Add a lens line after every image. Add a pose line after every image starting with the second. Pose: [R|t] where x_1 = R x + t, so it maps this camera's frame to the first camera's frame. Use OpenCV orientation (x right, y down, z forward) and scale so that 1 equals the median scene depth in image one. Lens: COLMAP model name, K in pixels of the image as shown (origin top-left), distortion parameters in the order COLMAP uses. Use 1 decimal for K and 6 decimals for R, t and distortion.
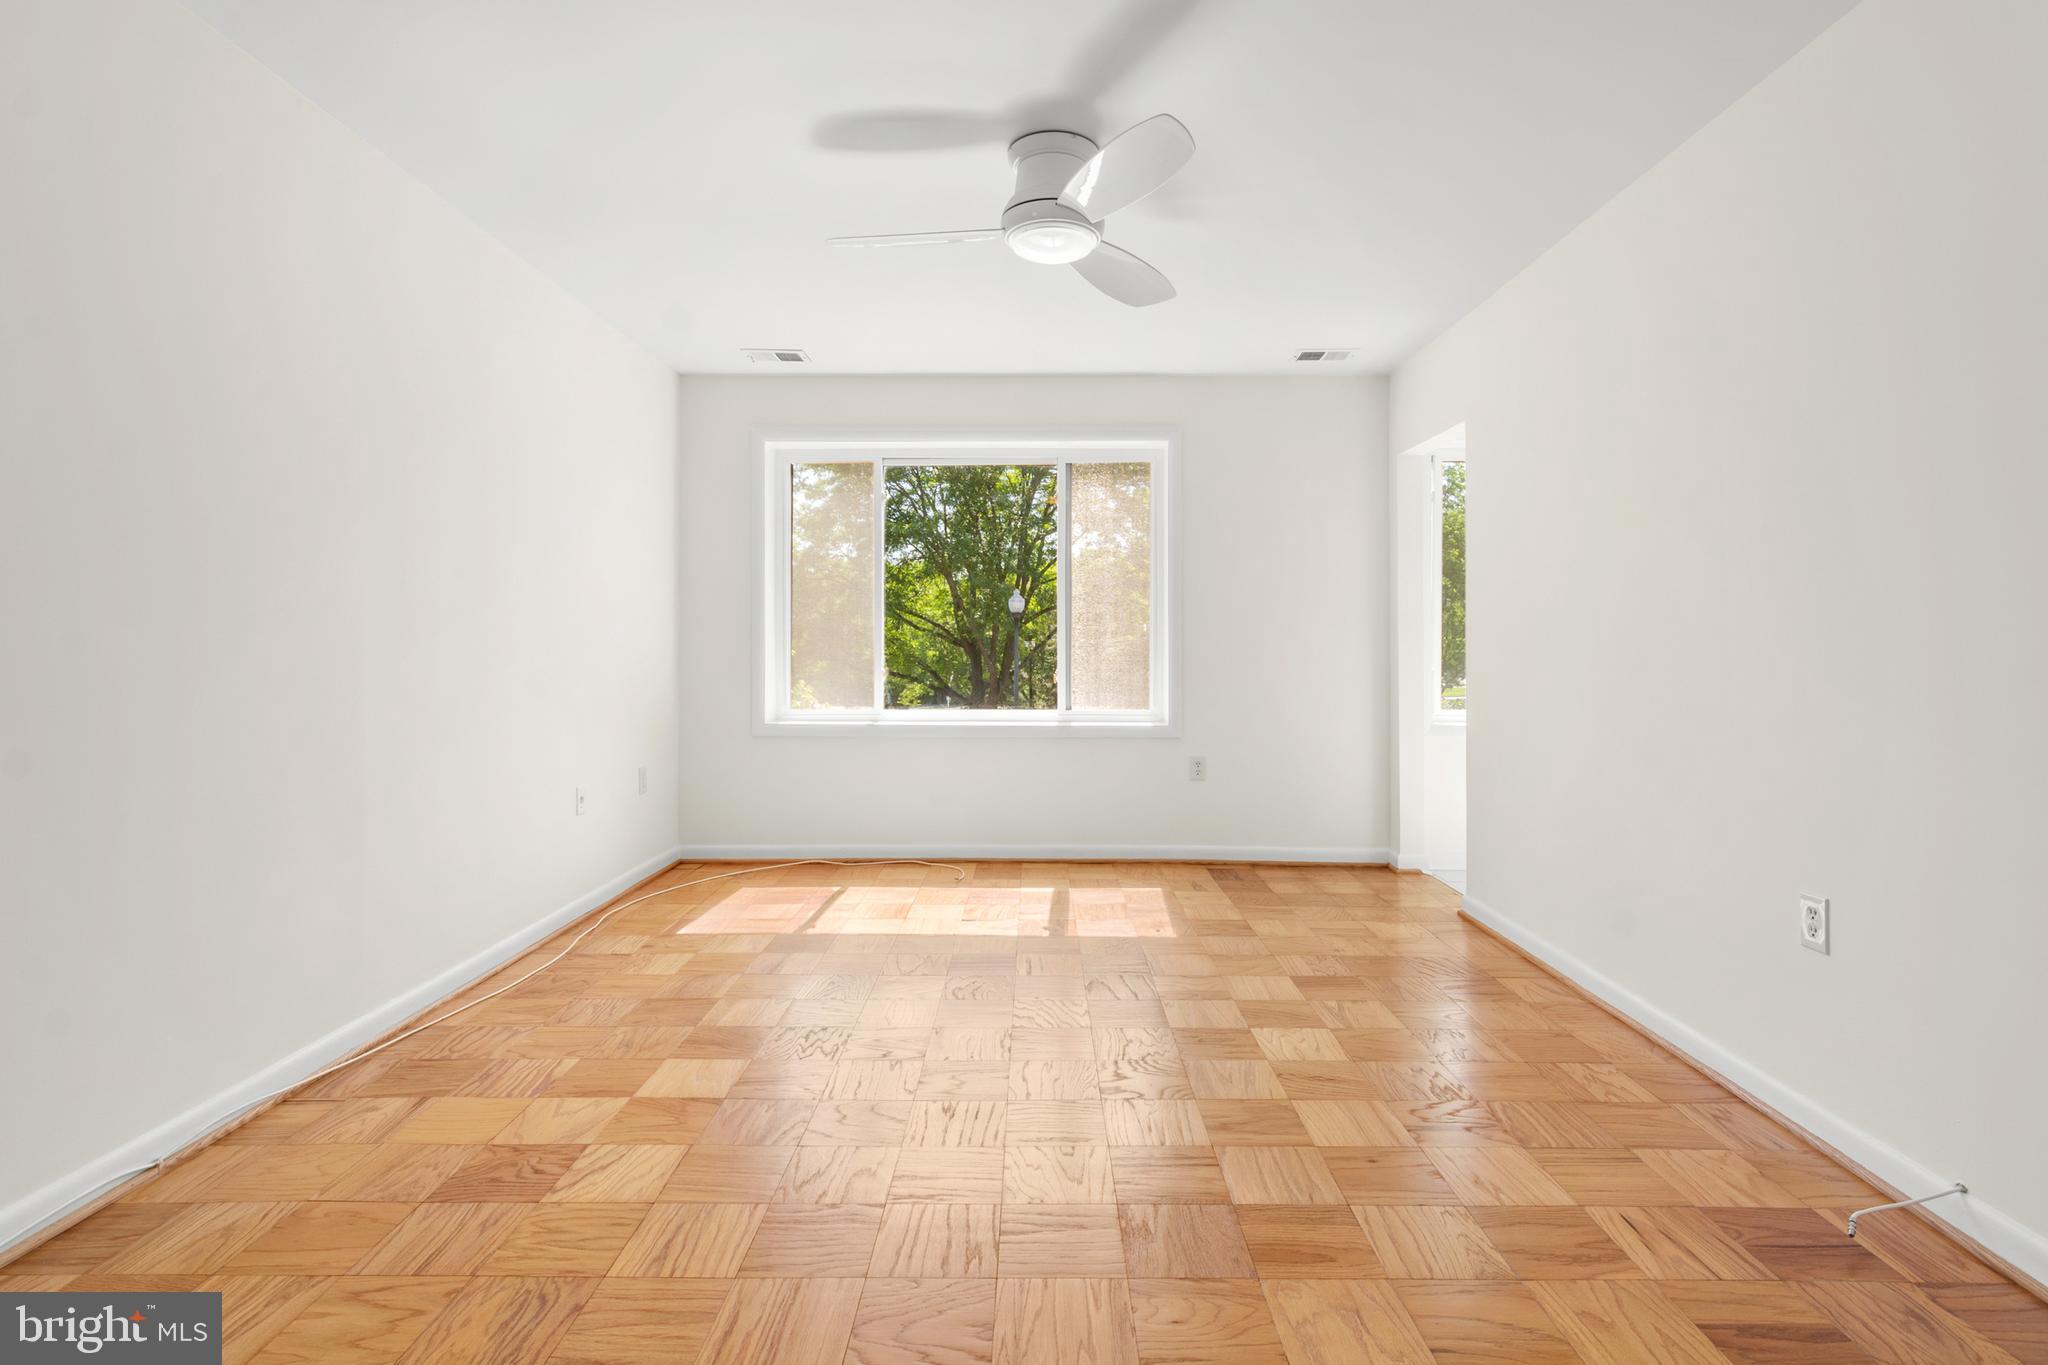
lens RADIAL K [[1035.2, 0, 1036.6], [0, 1035.2, 626.9], [0, 0, 1]] dist [0.002628, -0.001394]
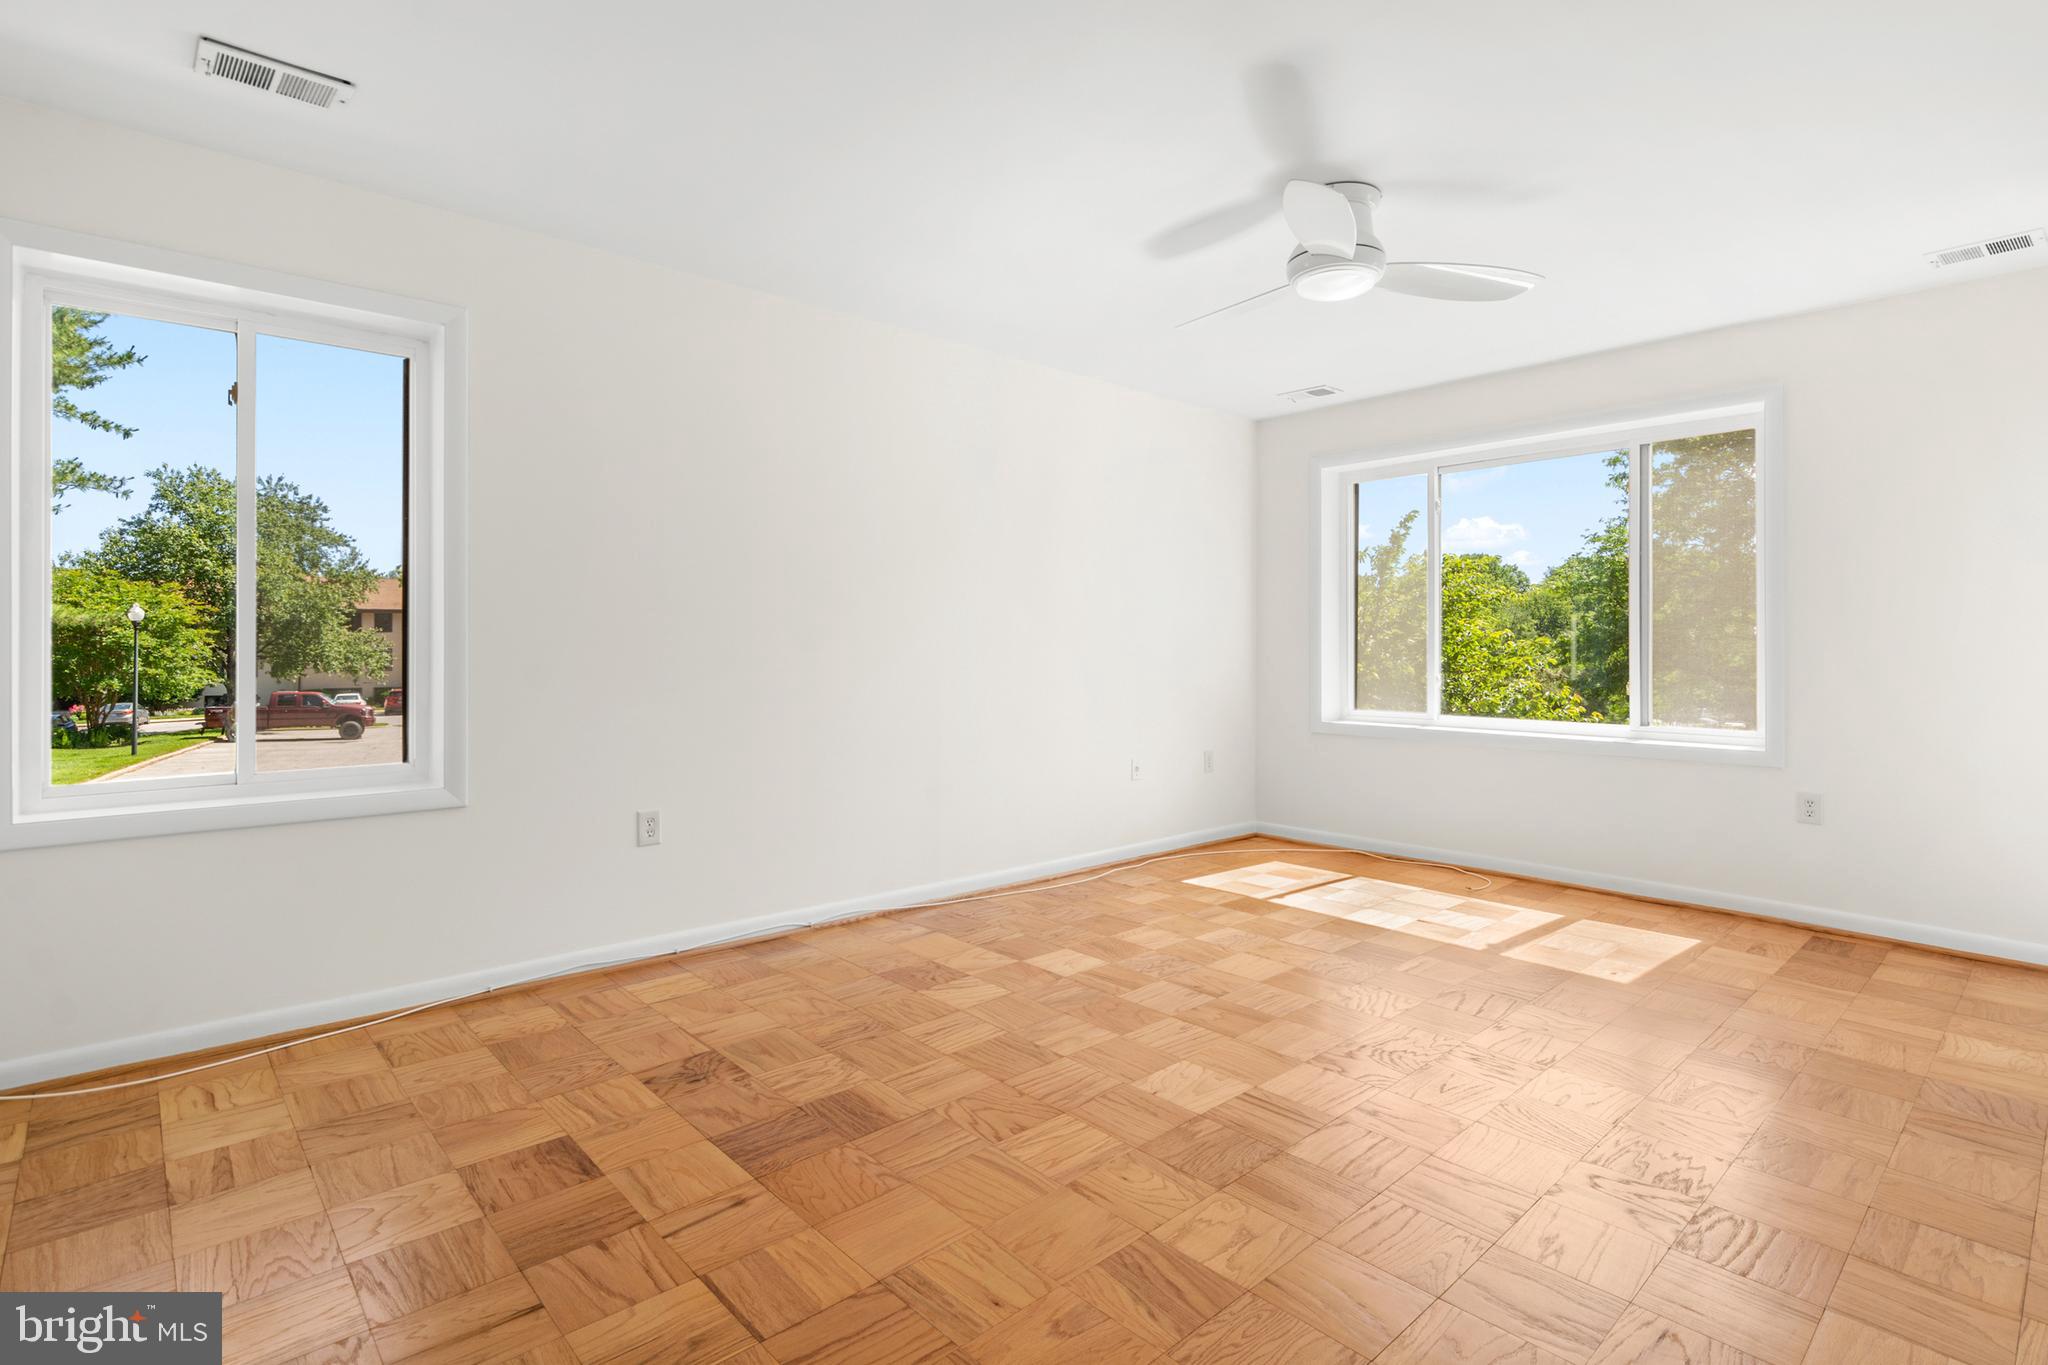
lens RADIAL K [[1010.2, 0, 985.5], [0, 1010.2, 636.8], [0, 0, 1]] dist [0.001918, -0.002508]
pose [[0.653157, -0.007339, -0.757187, 0.626263], [0.010947, 0.999940, -0.000249, -0.003701], [0.757143, -0.008126, 0.653198, 0.033010]]
